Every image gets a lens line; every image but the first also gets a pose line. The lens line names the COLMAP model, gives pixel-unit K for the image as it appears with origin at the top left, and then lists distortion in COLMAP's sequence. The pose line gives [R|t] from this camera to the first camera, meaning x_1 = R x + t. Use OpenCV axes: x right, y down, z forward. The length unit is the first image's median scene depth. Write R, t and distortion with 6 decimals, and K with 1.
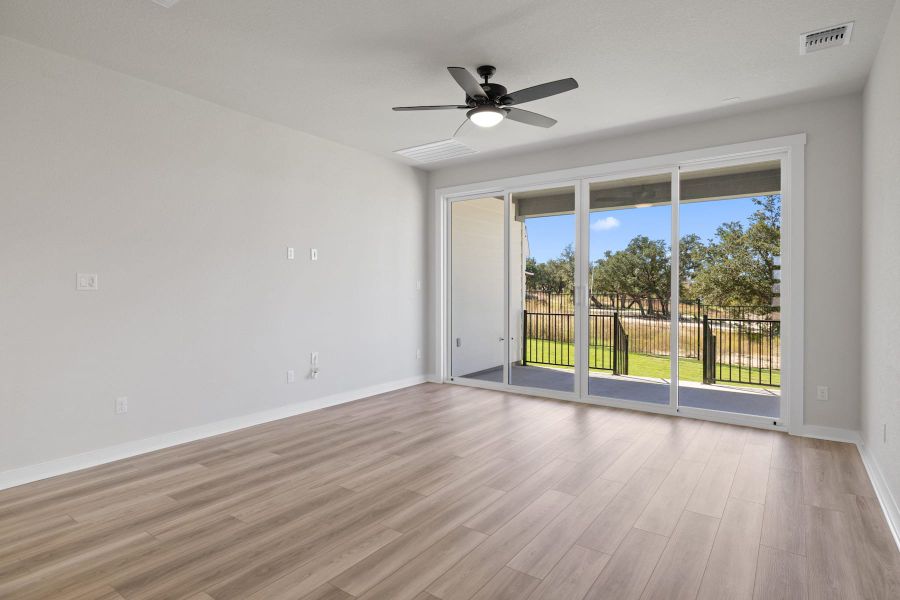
lens RADIAL K [[479.8, 0, 445.9], [0, 479.8, 283.9], [0, 0, 1]] dist [0.000552, 0.000169]
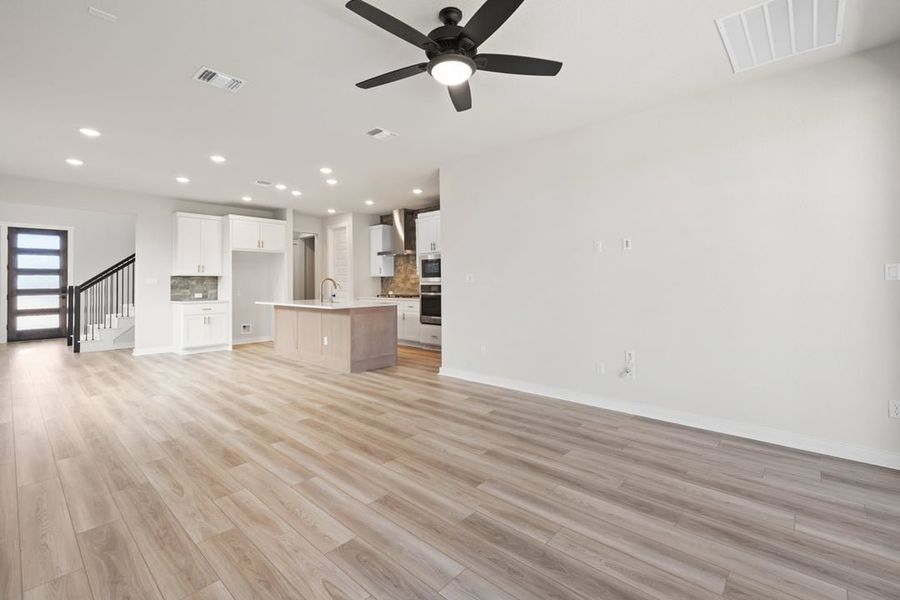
lens RADIAL K [[393.4, 0, 453.0], [0, 393.4, 276.7], [0, 0, 1]] dist [0.008256, 0.000251]
pose [[-0.099882, -0.014176, -0.994898, 0.403497], [0.018275, 0.999704, -0.016079, 0.005166], [0.994831, -0.019788, -0.099594, 0.579469]]
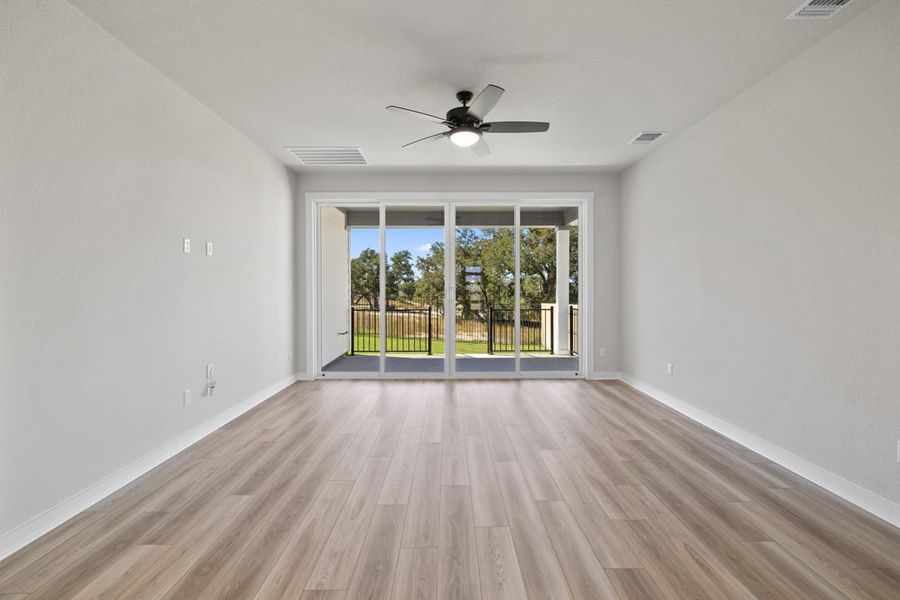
lens RADIAL K [[381.4, 0, 450.6], [0, 381.4, 286.5], [0, 0, 1]] dist [0.000300, 0.000154]
pose [[0.805258, 0.001490, 0.592923, -0.259165], [-0.003830, 0.999989, 0.002688, 0.001281], [-0.592912, -0.004435, 0.805255, 0.160437]]
